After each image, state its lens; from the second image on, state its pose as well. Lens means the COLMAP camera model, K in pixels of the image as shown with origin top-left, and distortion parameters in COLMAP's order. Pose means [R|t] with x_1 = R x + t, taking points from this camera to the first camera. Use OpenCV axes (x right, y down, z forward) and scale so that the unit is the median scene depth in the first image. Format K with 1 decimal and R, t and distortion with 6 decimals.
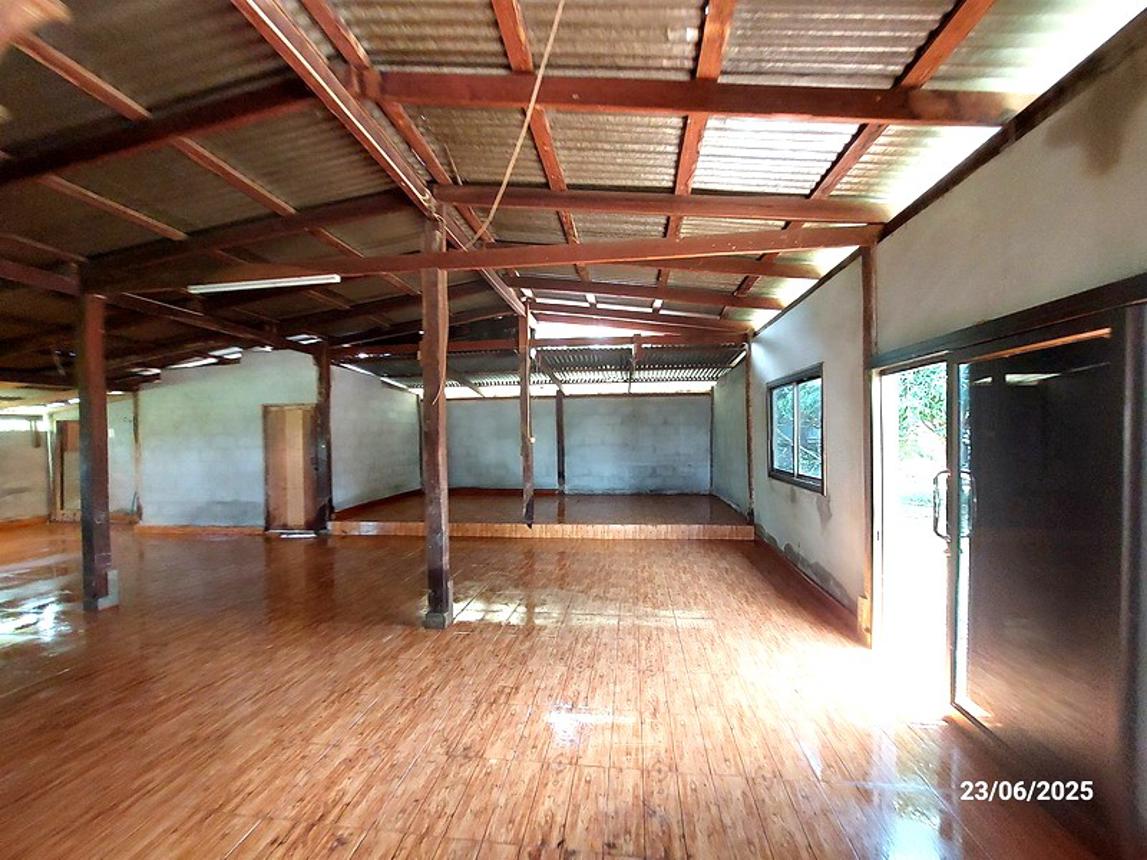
lens RADIAL K [[461.7, 0, 573.5], [0, 461.7, 430.0], [0, 0, 1]] dist [0.000429, 0.000009]
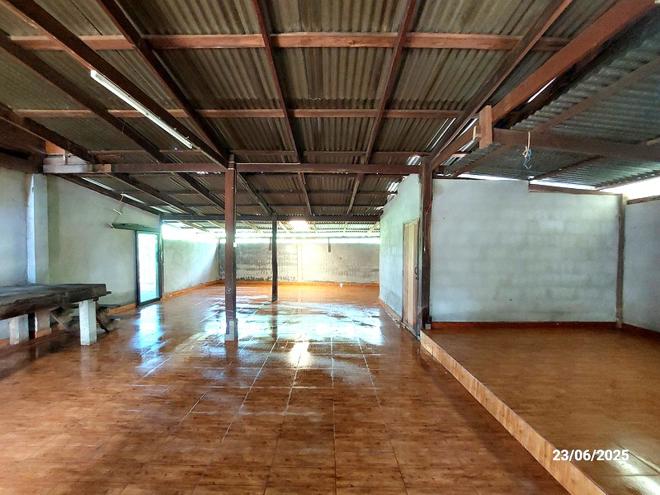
lens RADIAL K [[269.9, 0, 330.0], [0, 269.9, 247.5], [0, 0, 1]] dist [-0.018764, 0.000211]
pose [[0.130969, 0.015799, -0.991261, 0.037919], [-0.000206, 0.999873, 0.015909, 0.002139], [0.991386, -0.001880, 0.130956, 0.707251]]
